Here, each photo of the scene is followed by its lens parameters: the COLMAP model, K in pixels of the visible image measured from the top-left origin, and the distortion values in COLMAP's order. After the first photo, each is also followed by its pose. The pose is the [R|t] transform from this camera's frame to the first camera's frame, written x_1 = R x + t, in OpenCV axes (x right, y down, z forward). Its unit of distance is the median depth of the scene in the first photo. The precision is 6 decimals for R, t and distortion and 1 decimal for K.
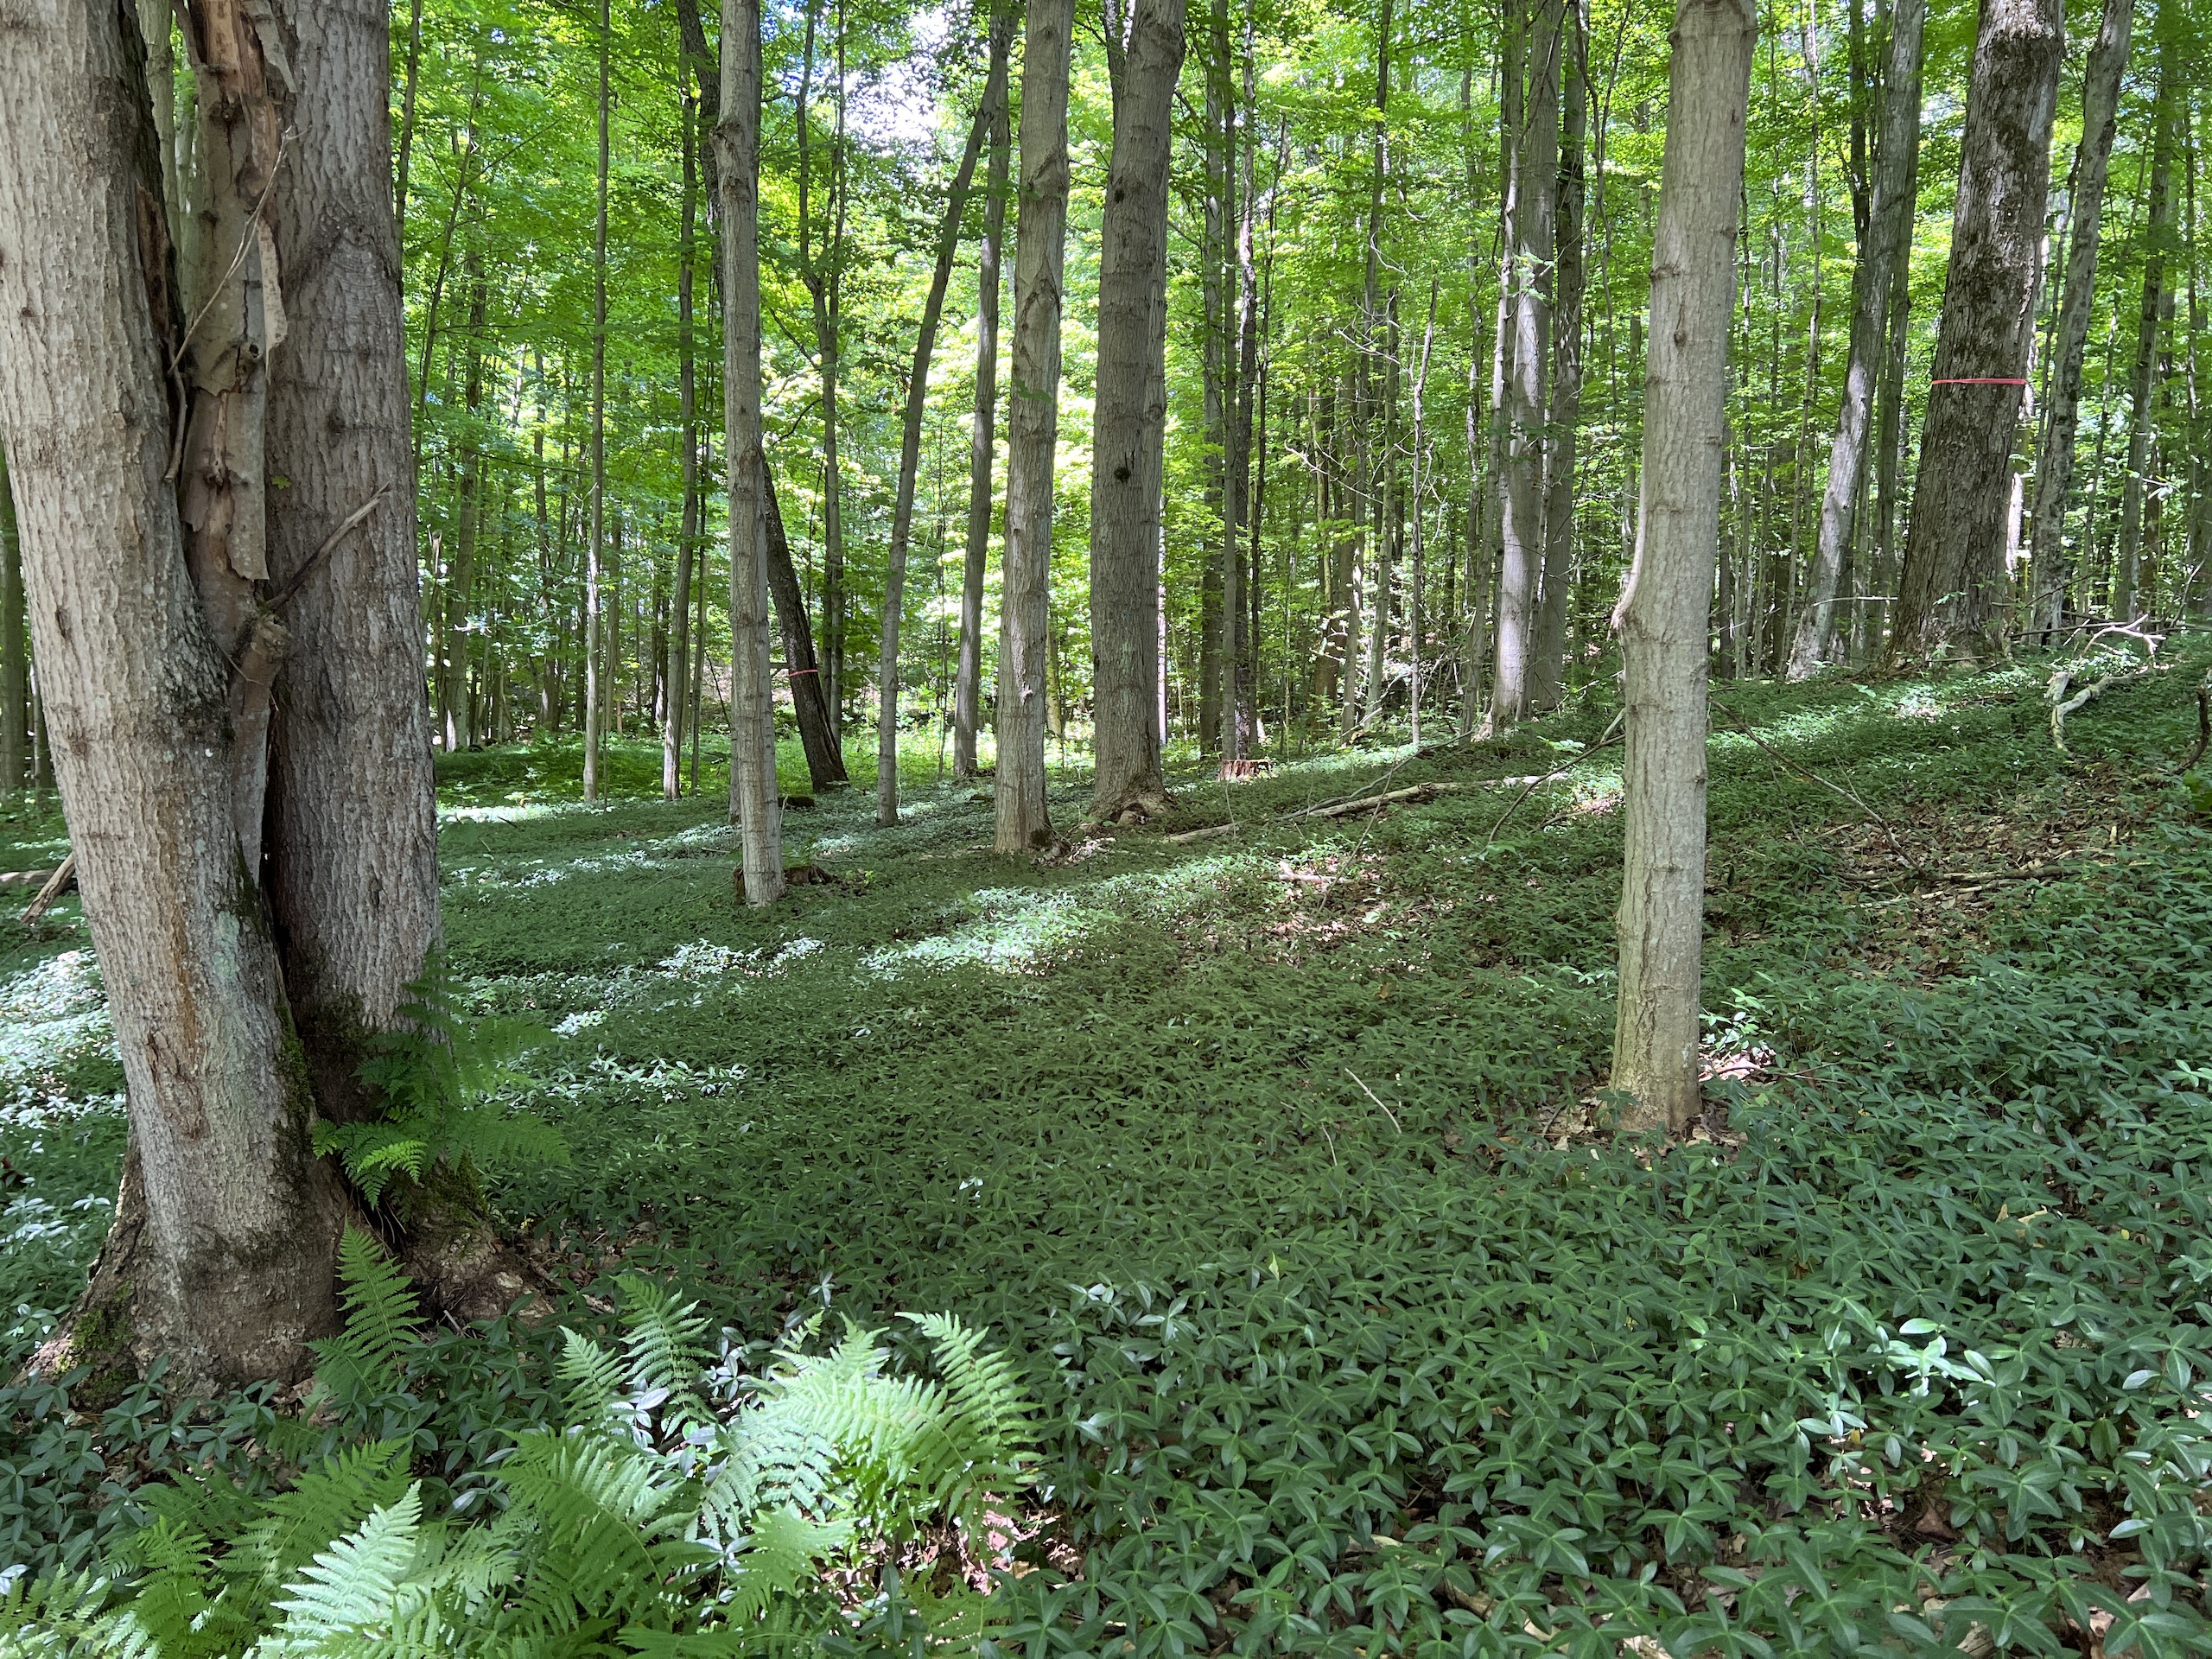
lens RADIAL K [[1675.2, 0, 1113.6], [0, 1675.2, 874.4], [0, 0, 1]] dist [0.089424, -0.083995]
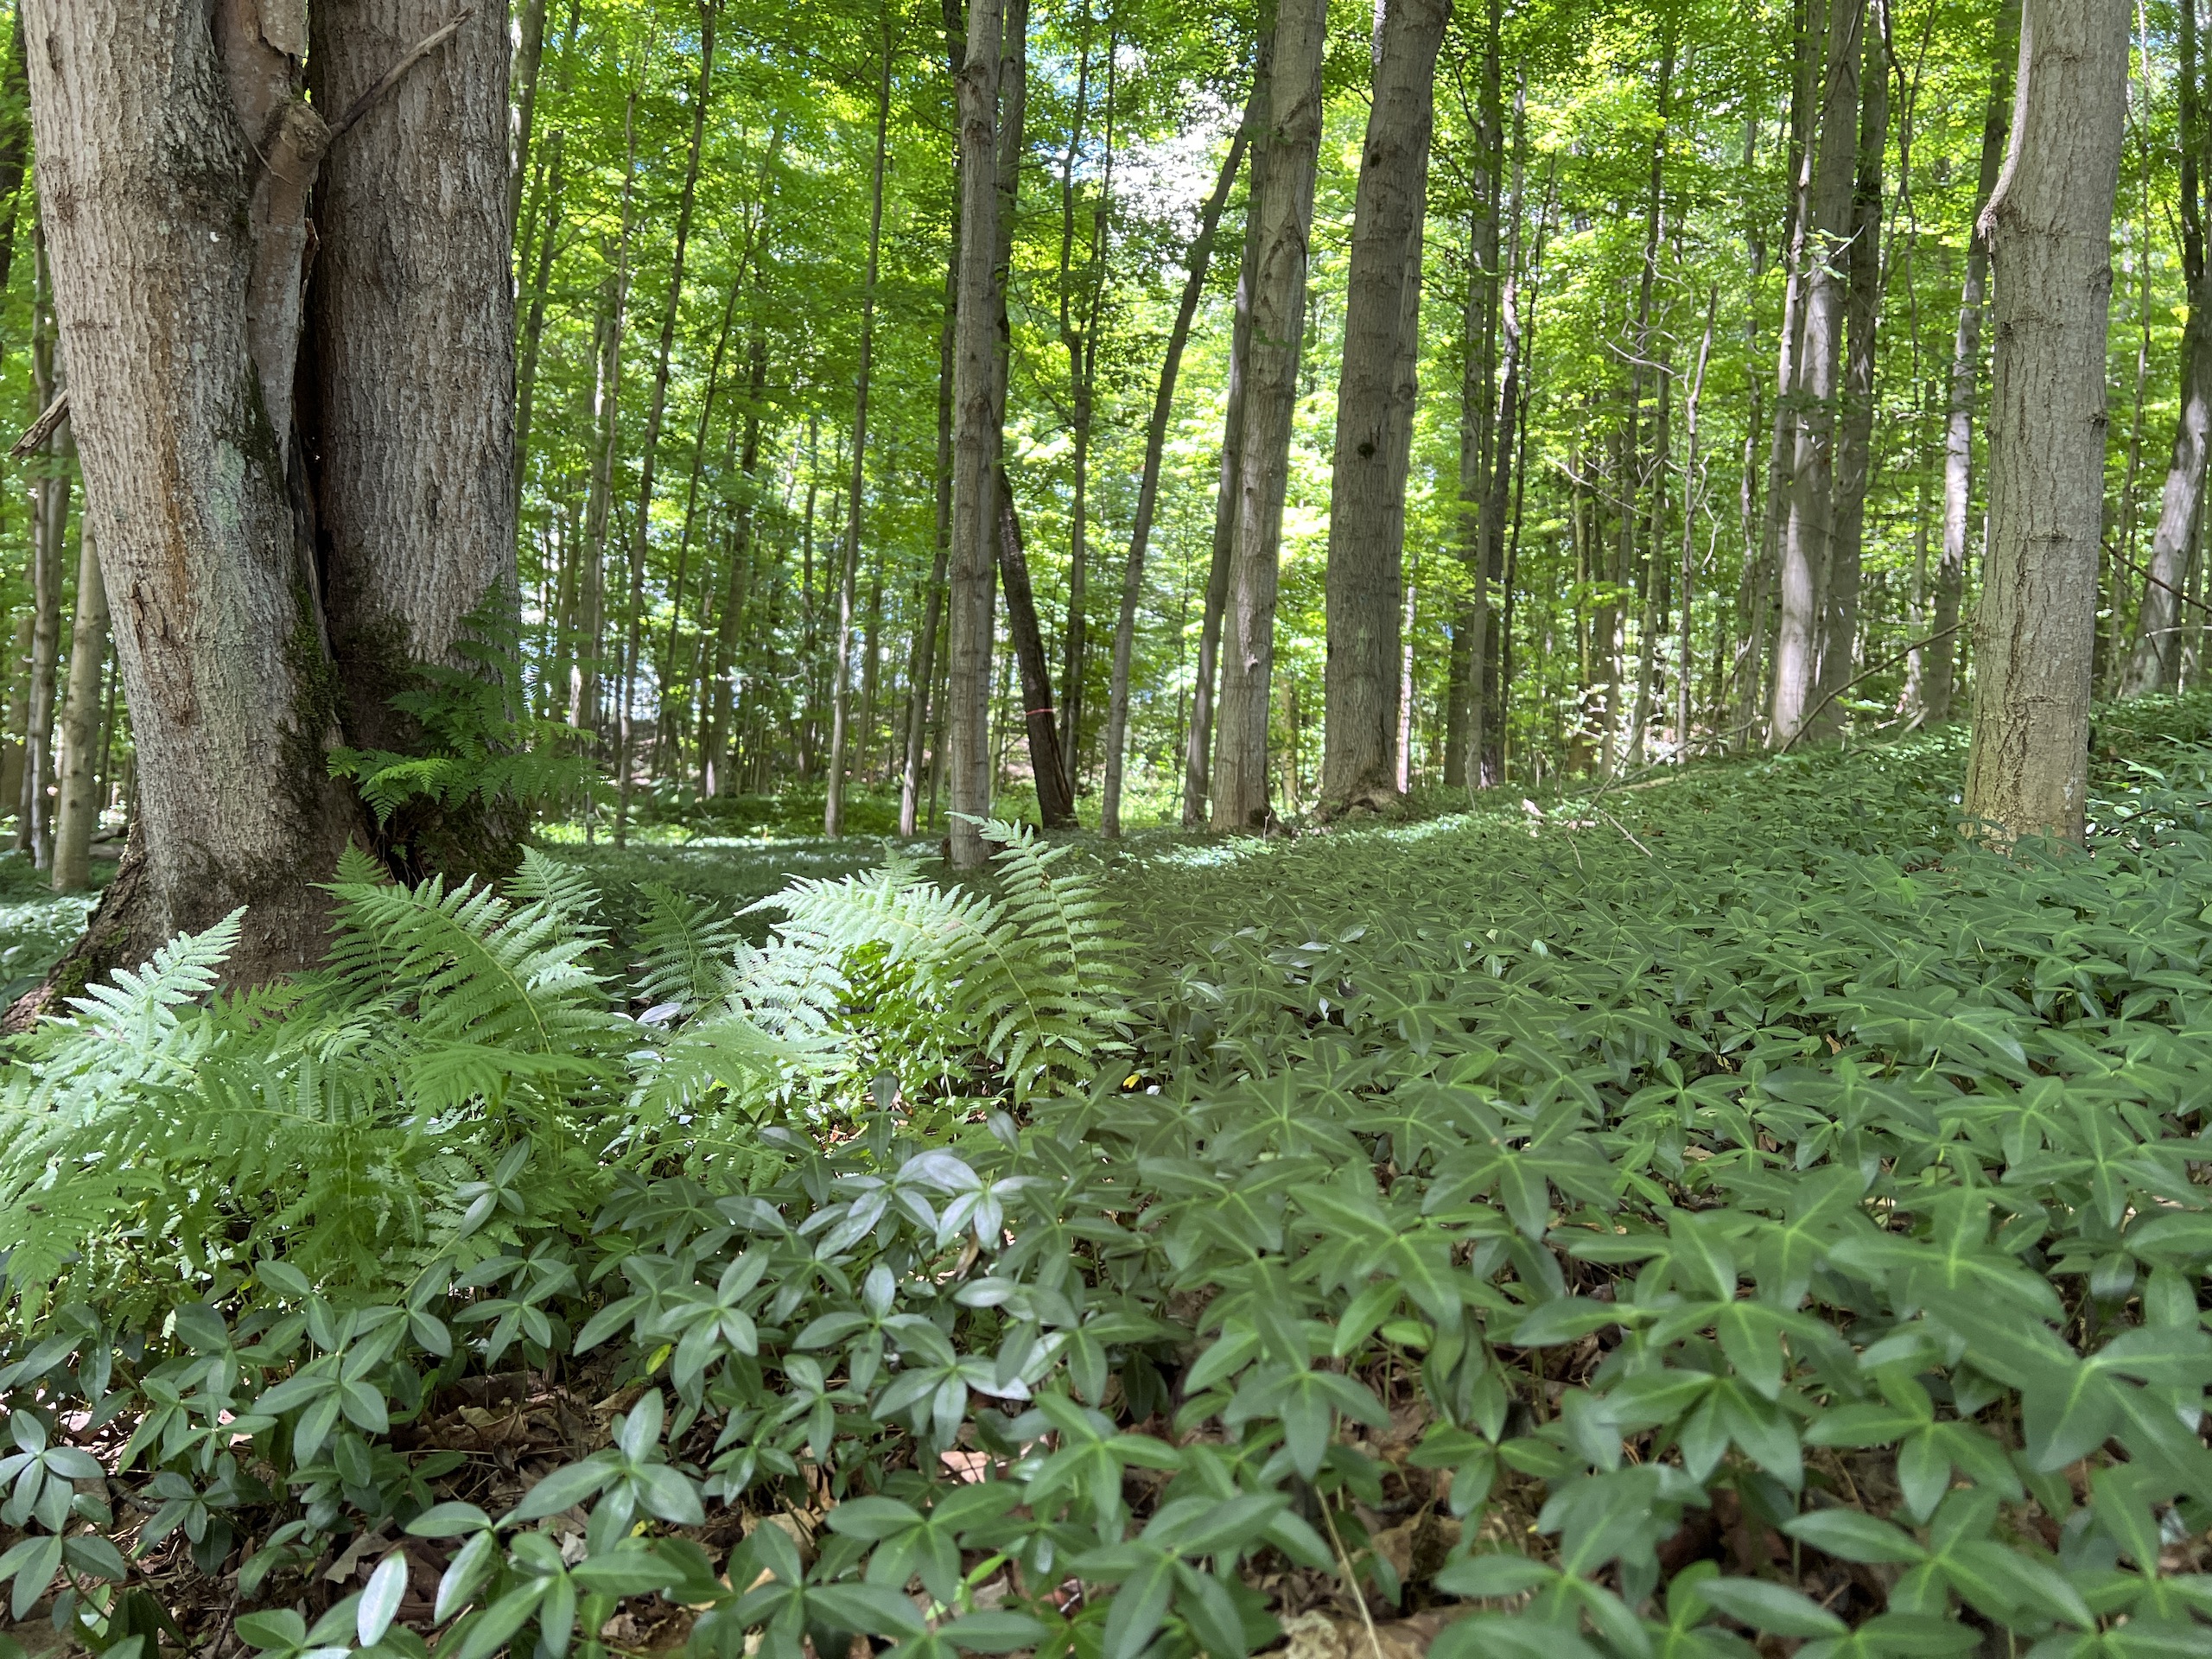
lens RADIAL K [[1708.7, 0, 1103.0], [0, 1708.7, 822.0], [0, 0, 1]] dist [0.101947, -0.105761]
pose [[0.988954, 0.037511, -0.143400, 0.031726], [-0.047180, 0.996793, -0.064633, 0.228241], [0.140515, 0.070685, 0.987552, 0.214163]]
